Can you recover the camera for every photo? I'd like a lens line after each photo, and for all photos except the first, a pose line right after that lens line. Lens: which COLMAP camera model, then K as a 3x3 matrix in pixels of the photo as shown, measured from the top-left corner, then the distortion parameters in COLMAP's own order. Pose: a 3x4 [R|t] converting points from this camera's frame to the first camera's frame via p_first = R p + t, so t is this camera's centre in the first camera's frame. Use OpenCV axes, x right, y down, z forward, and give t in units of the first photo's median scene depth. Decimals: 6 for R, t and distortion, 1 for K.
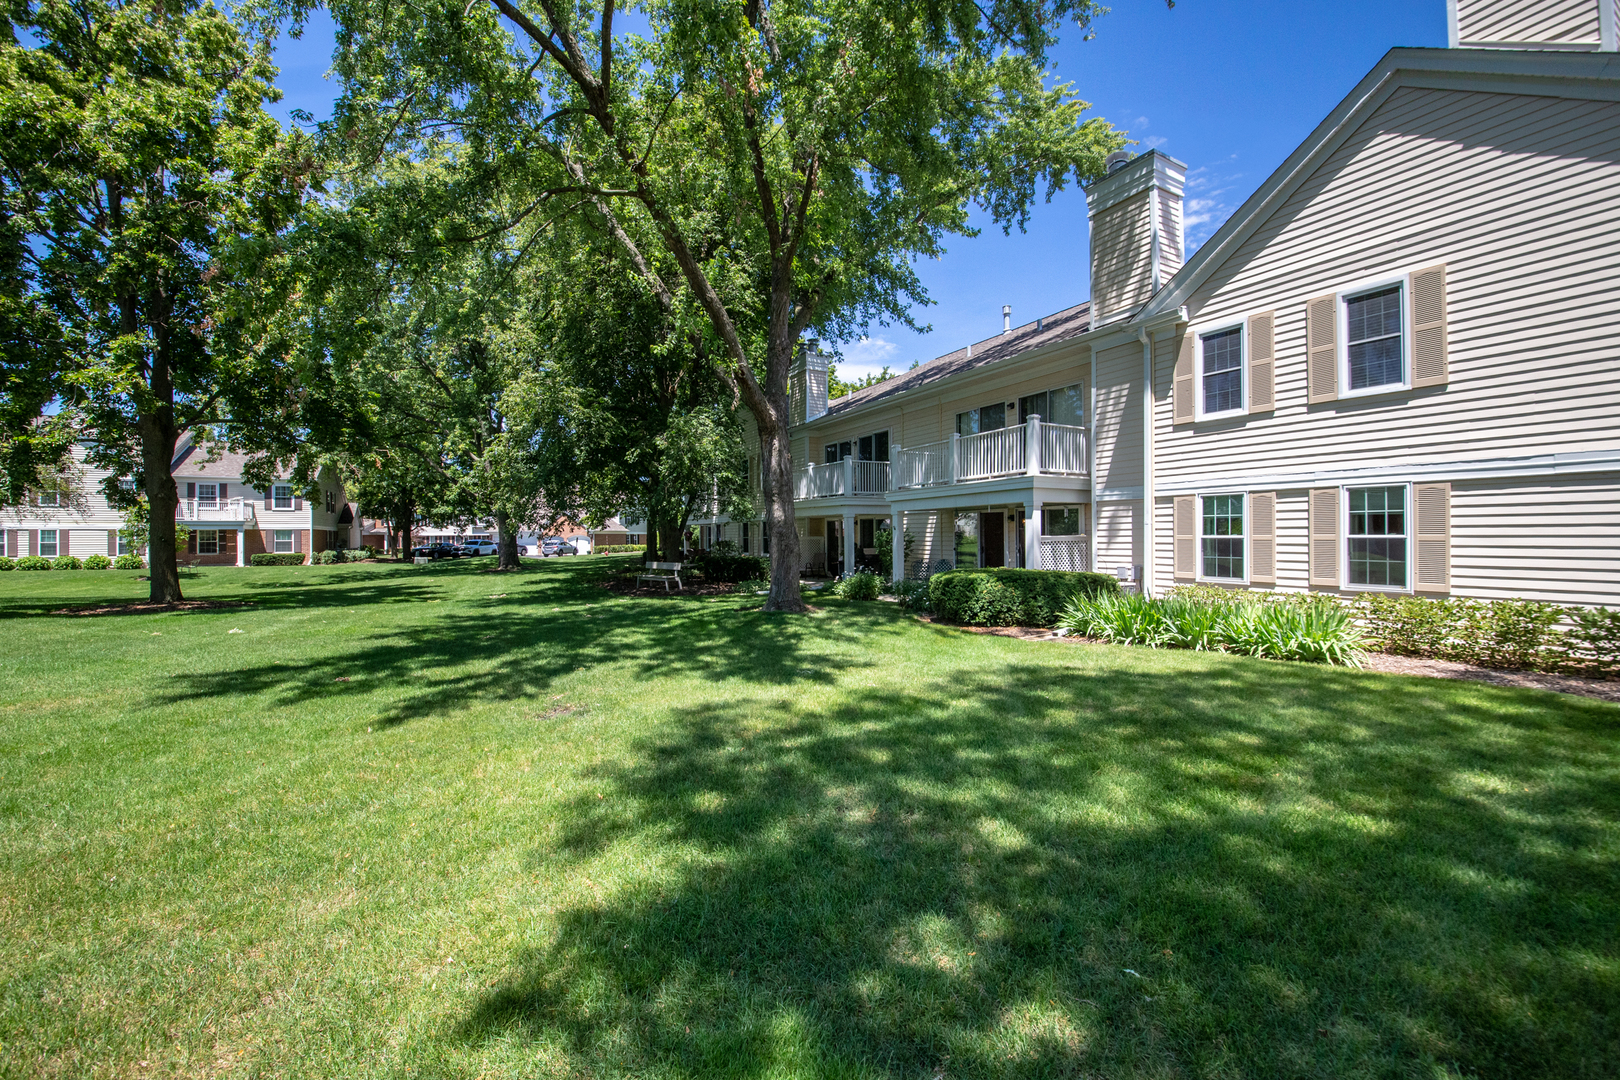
lens RADIAL K [[640.7, 0, 810.0], [0, 640.7, 540.0], [0, 0, 1]] dist [0.000059, 0.000000]
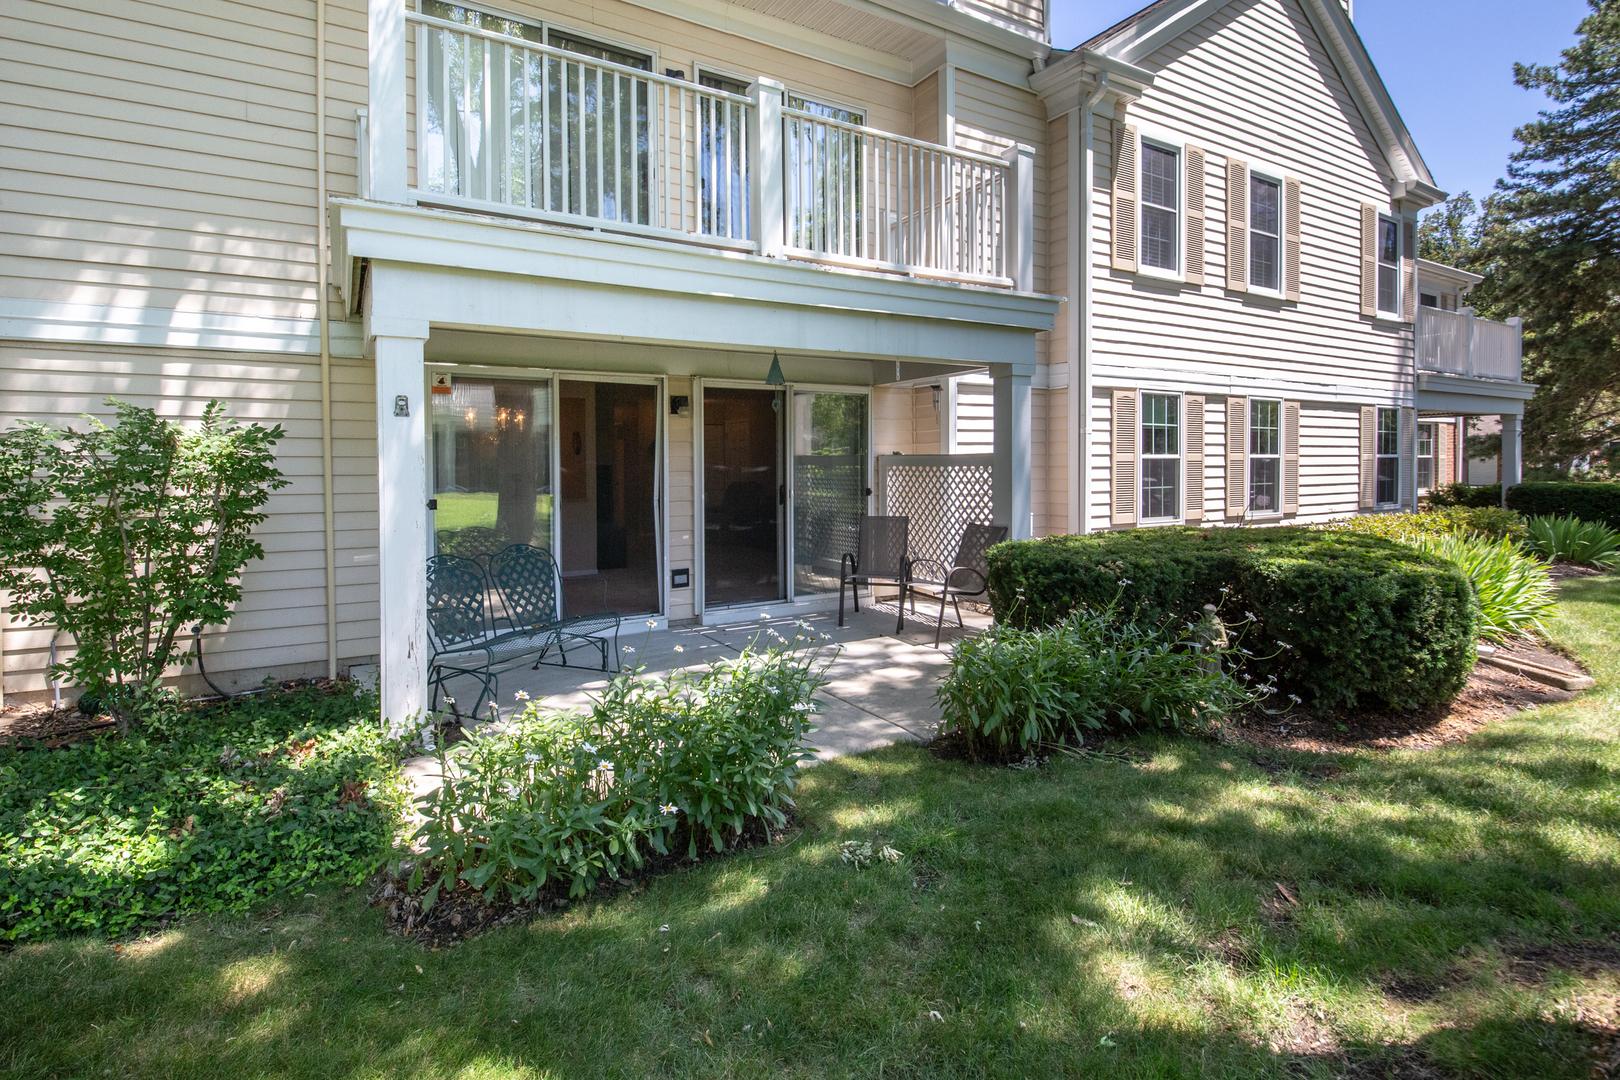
lens RADIAL K [[789.4, 0, 808.5], [0, 789.4, 477.3], [0, 0, 1]] dist [-0.000348, -0.017837]
pose [[-0.012316, -0.022196, 0.999678, -0.189728], [0.006010, 0.999734, 0.022271, -0.004005], [-0.999906, 0.006282, -0.012180, 1.519860]]
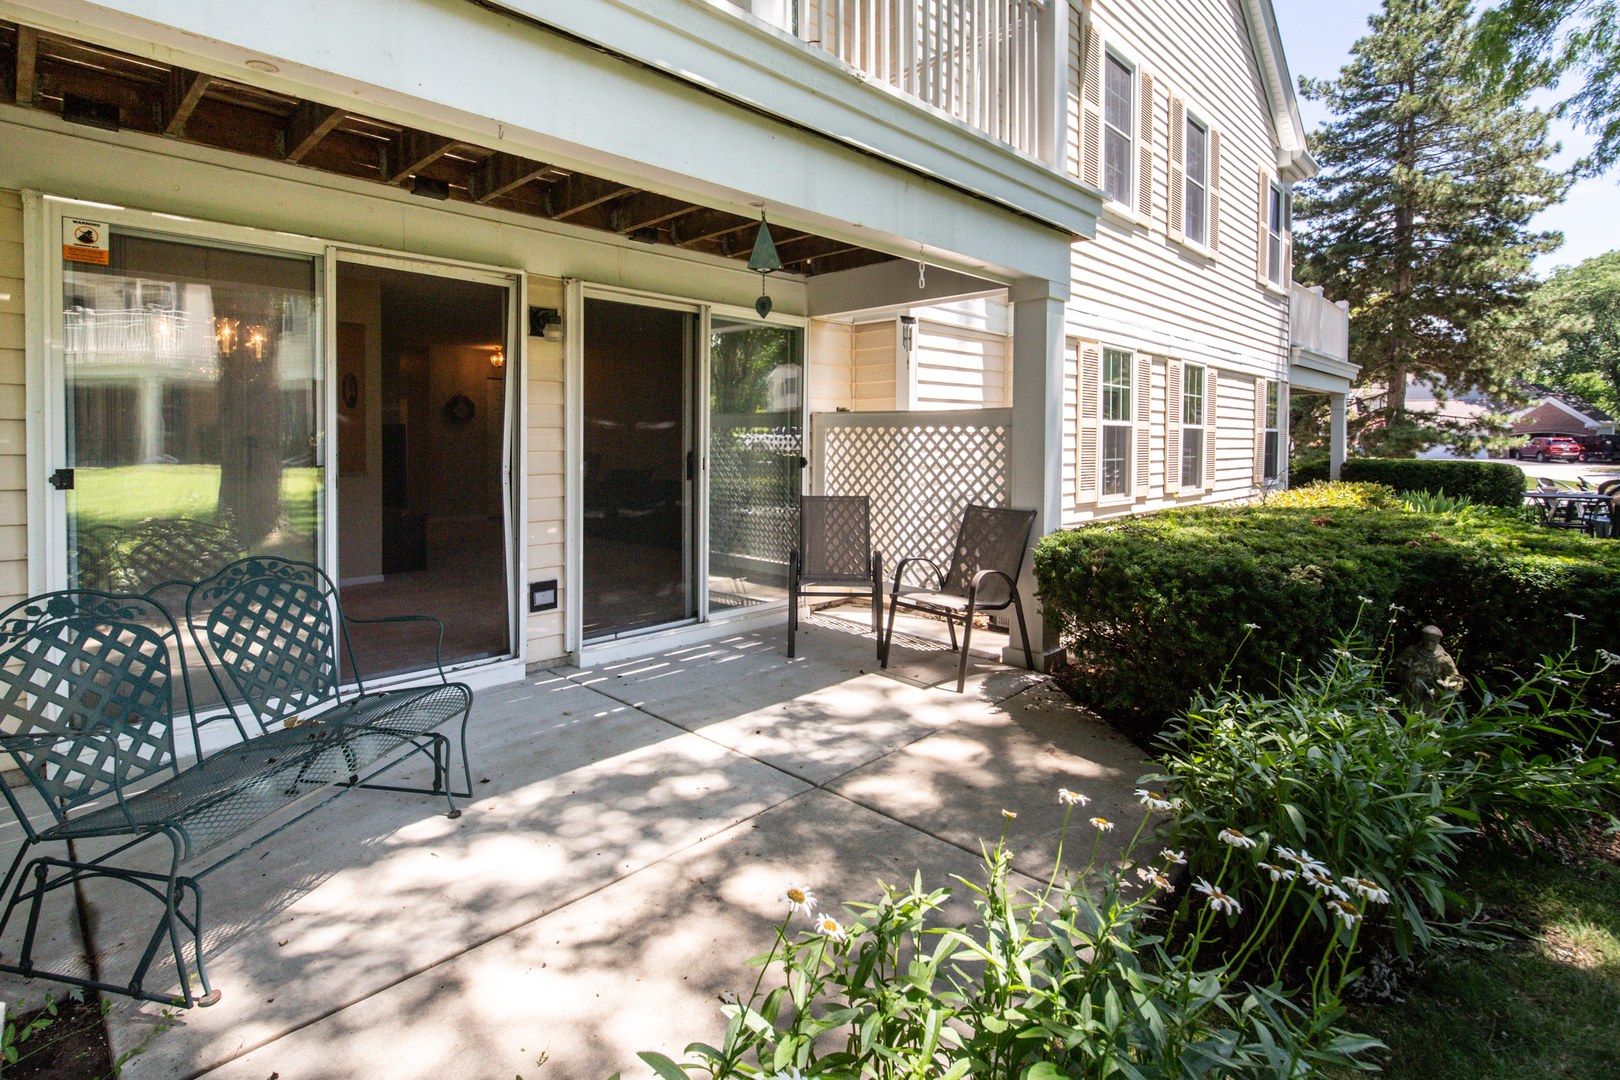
lens RADIAL K [[799.5, 0, 811.4], [0, 799.5, 458.0], [0, 0, 1]] dist [-0.015356, -0.000218]
pose [[-0.268150, -0.028370, 0.962959, 0.034984], [-0.007318, 0.999597, 0.027412, 0.009236], [-0.963349, 0.000303, -0.268250, 1.599439]]
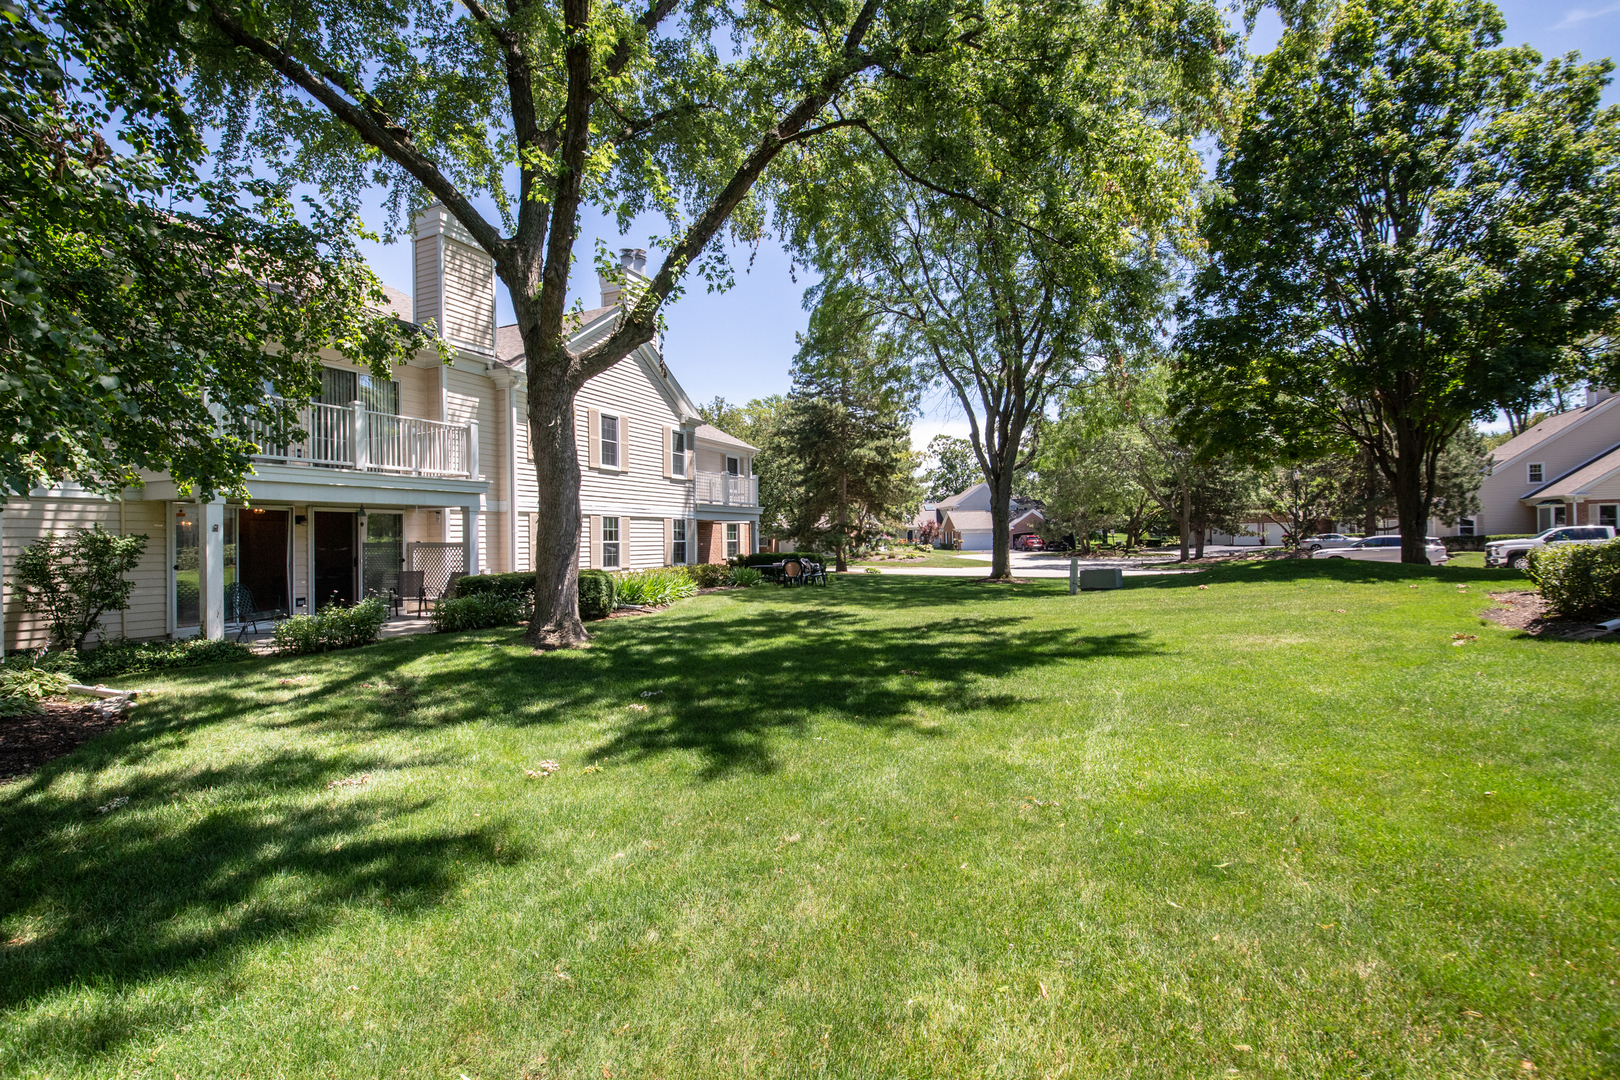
lens RADIAL K [[693.9, 0, 810.0], [0, 693.9, 540.0], [0, 0, 1]] dist [-0.000093, -0.000026]
pose [[-0.584689, 0.008952, 0.811208, -1.097065], [0.013709, 0.999905, -0.001154, -0.000753], [-0.811142, 0.010446, -0.584756, 1.609885]]
